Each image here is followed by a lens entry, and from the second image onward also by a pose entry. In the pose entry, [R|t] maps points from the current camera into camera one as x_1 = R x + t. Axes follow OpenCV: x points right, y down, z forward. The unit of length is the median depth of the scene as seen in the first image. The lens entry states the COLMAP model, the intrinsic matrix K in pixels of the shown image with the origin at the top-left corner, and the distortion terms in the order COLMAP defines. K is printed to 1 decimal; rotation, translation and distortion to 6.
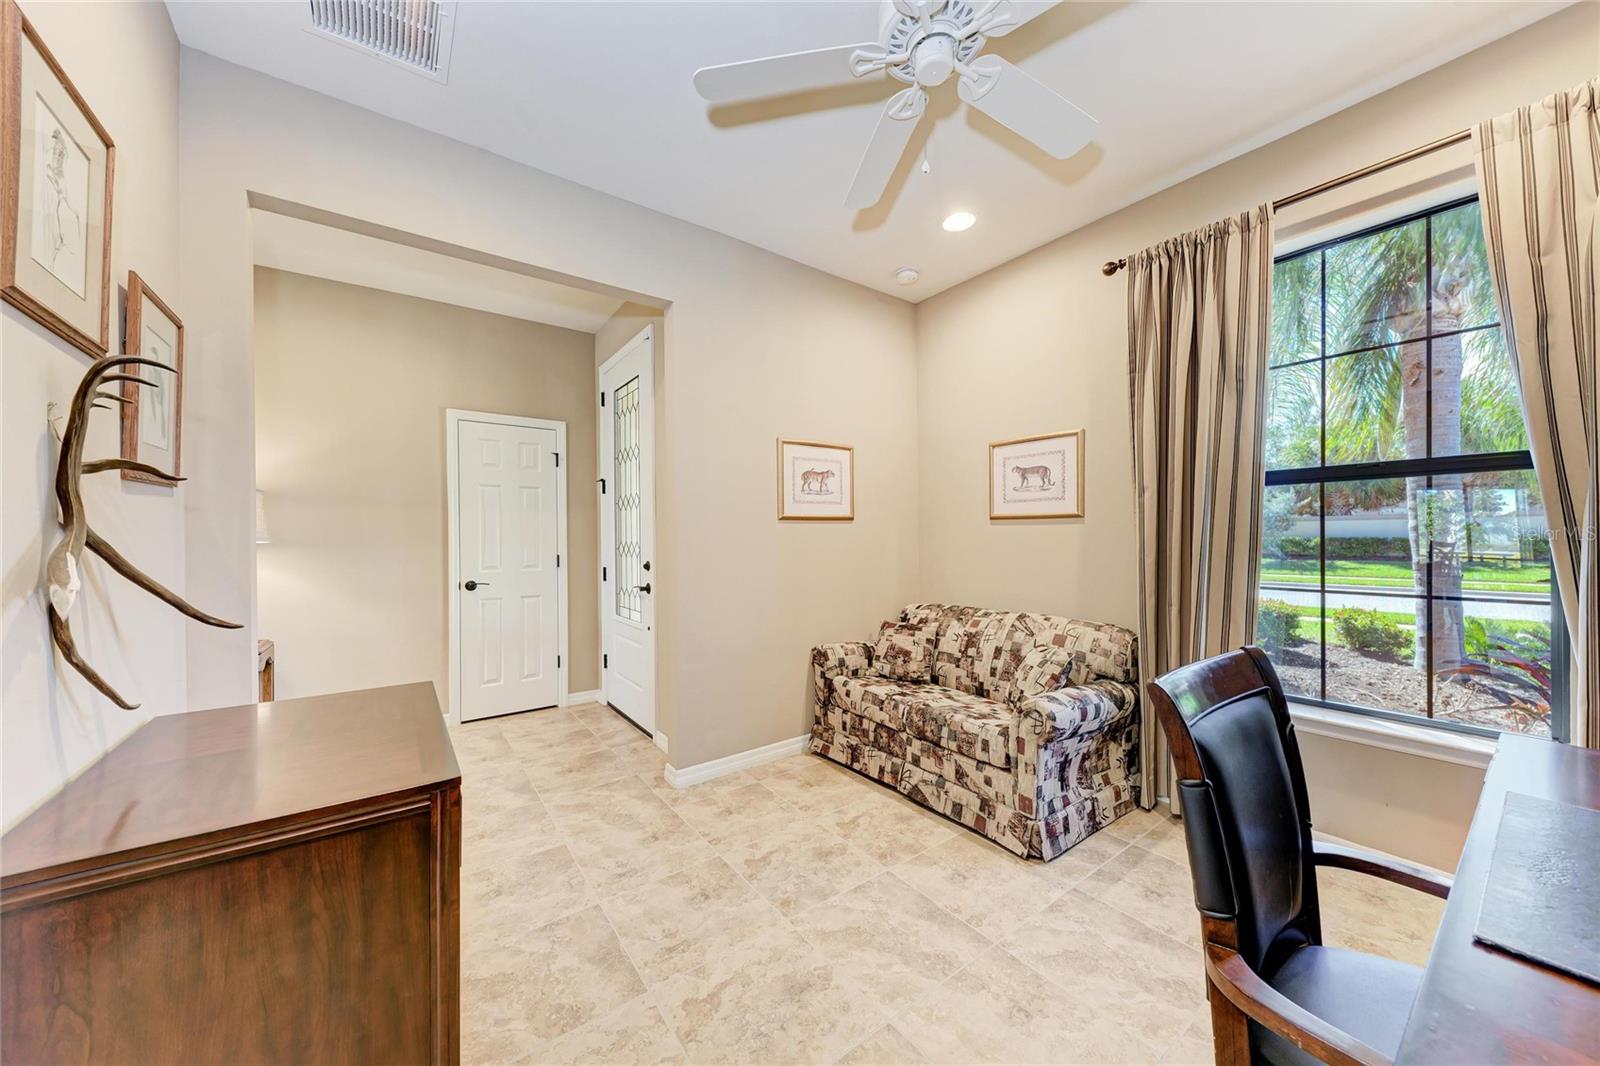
lens RADIAL K [[551.4, 0, 805.0], [0, 551.4, 537.2], [0, 0, 1]] dist [0.011945, 0.000015]
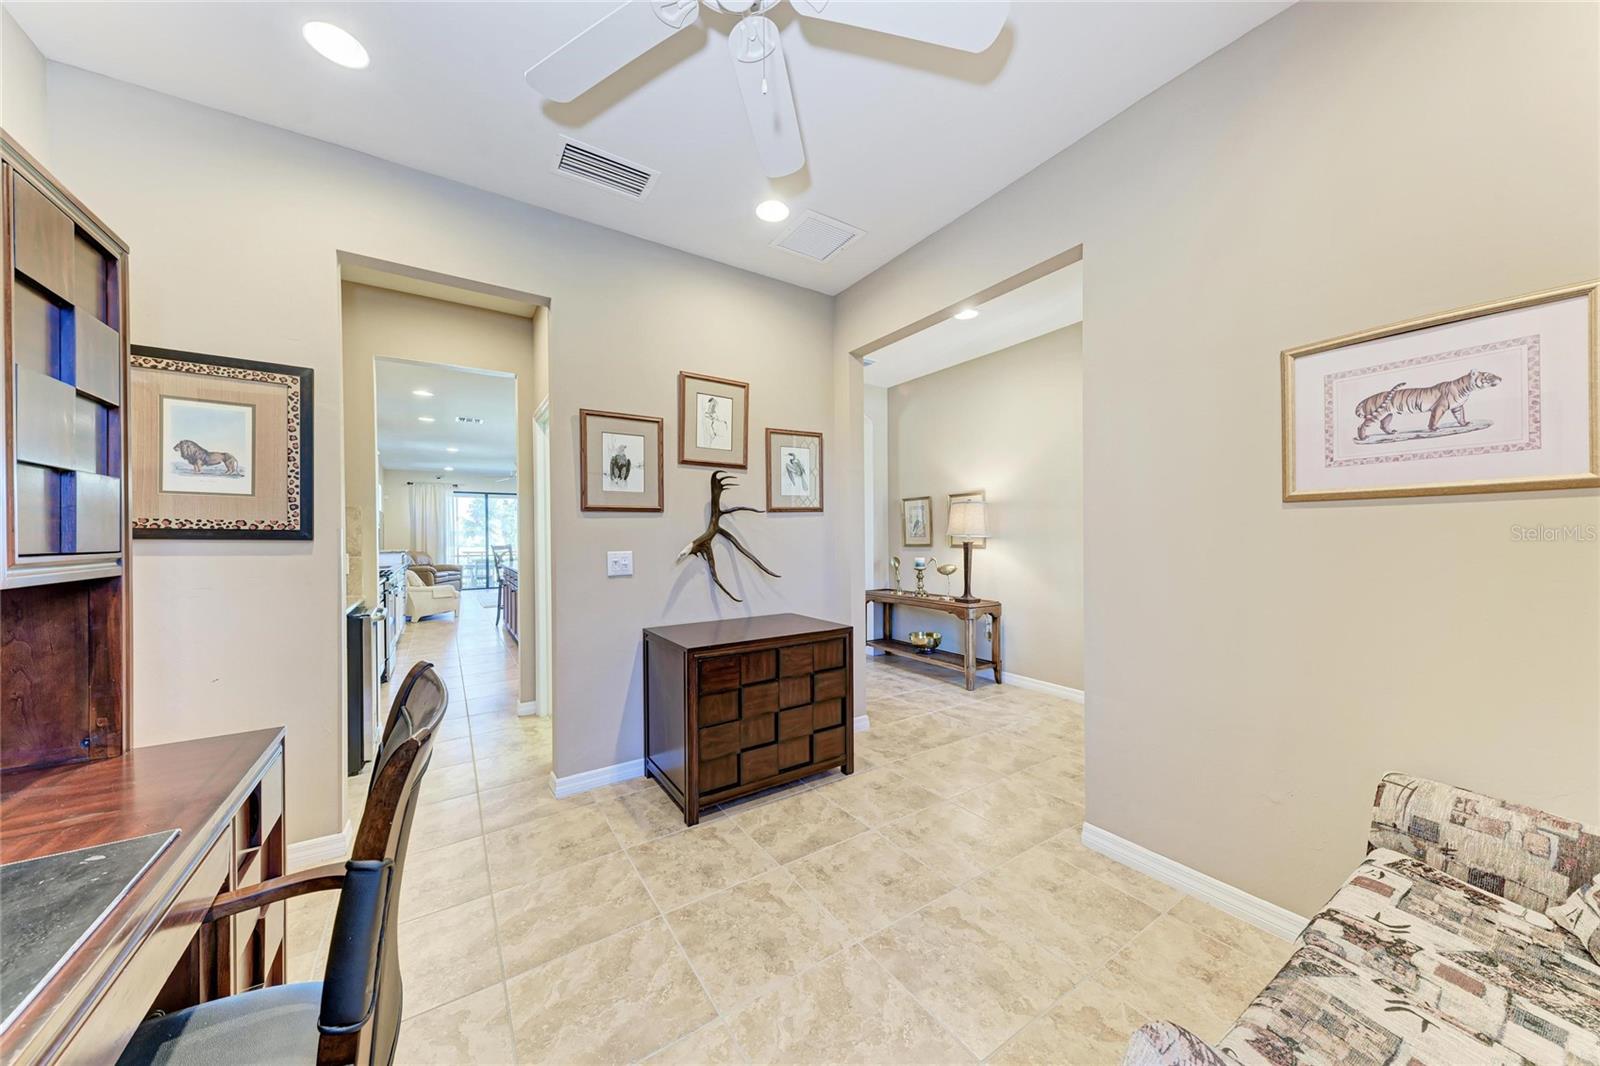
lens RADIAL K [[544.6, 0, 798.4], [0, 544.6, 532.7], [0, 0, 1]] dist [0.015492, -0.003120]
pose [[-0.059242, 0.001782, -0.998242, 0.595495], [0.009939, 0.999950, 0.001195, -0.008255], [0.998194, -0.009851, -0.059256, 0.627522]]
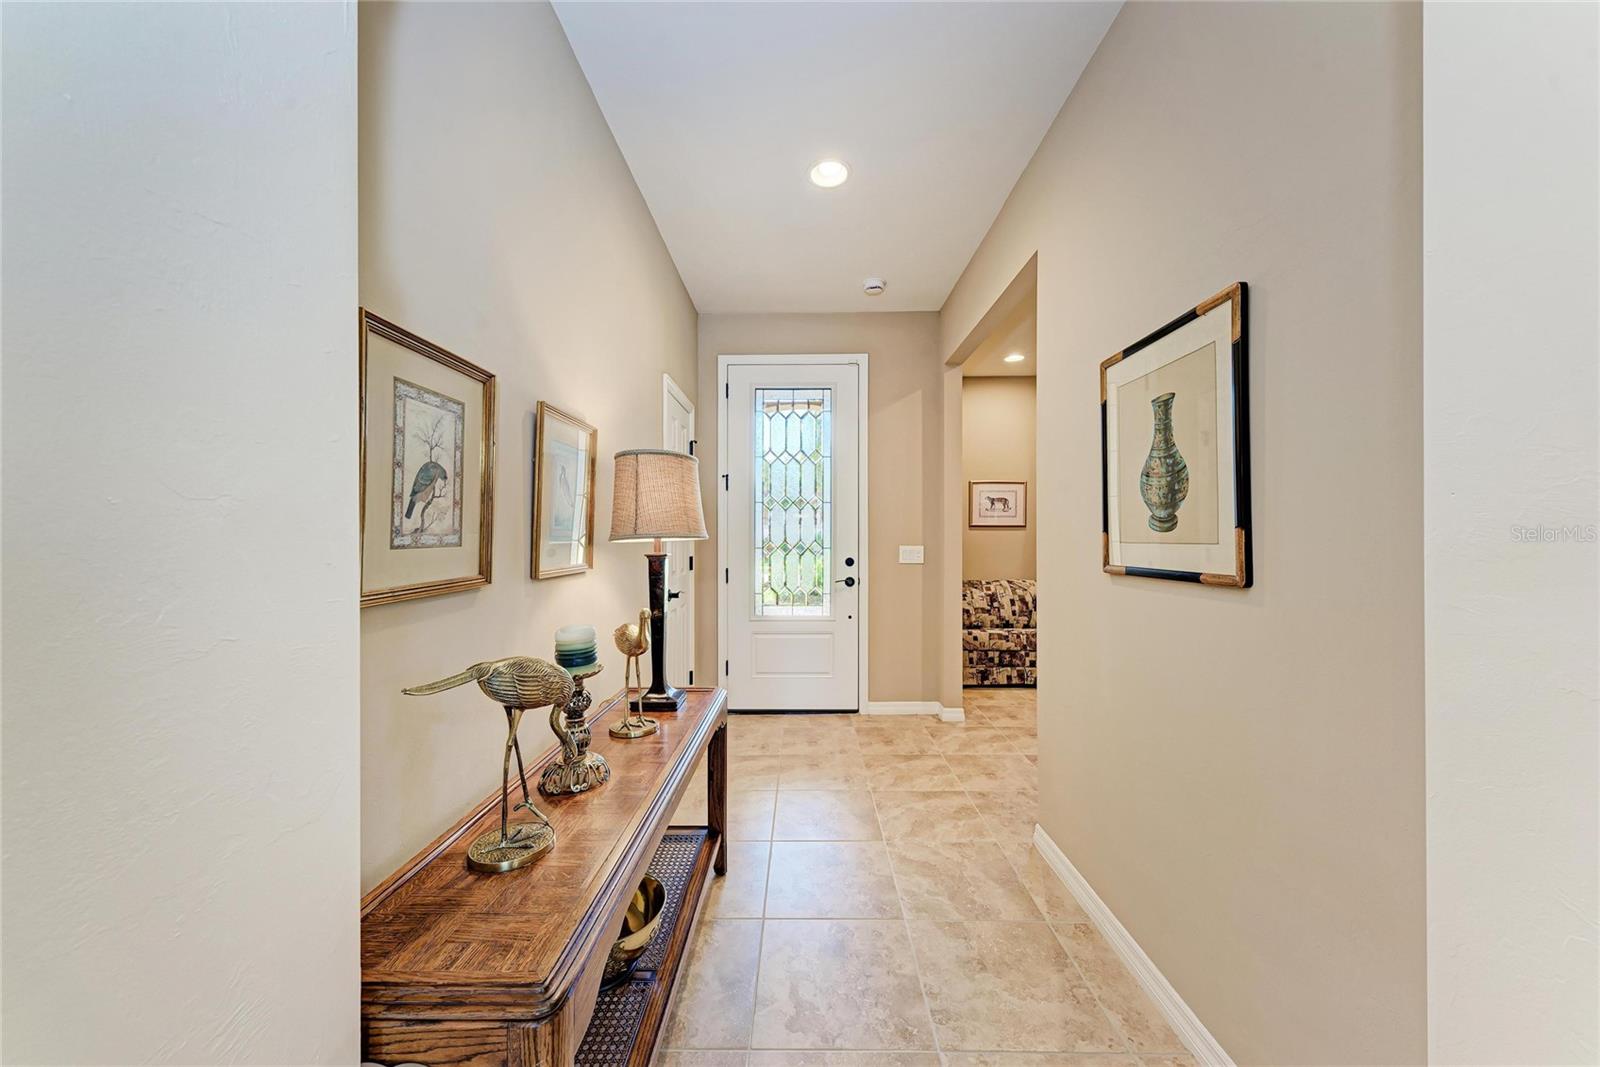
lens RADIAL K [[544.6, 0, 804.4], [0, 544.6, 530.4], [0, 0, 1]] dist [0.015492, -0.003120]
pose [[0.606014, 0.014687, 0.795319, -1.532734], [-0.000138, 0.999831, -0.018359, 0.010608], [-0.795454, 0.011015, 0.605913, 0.489044]]
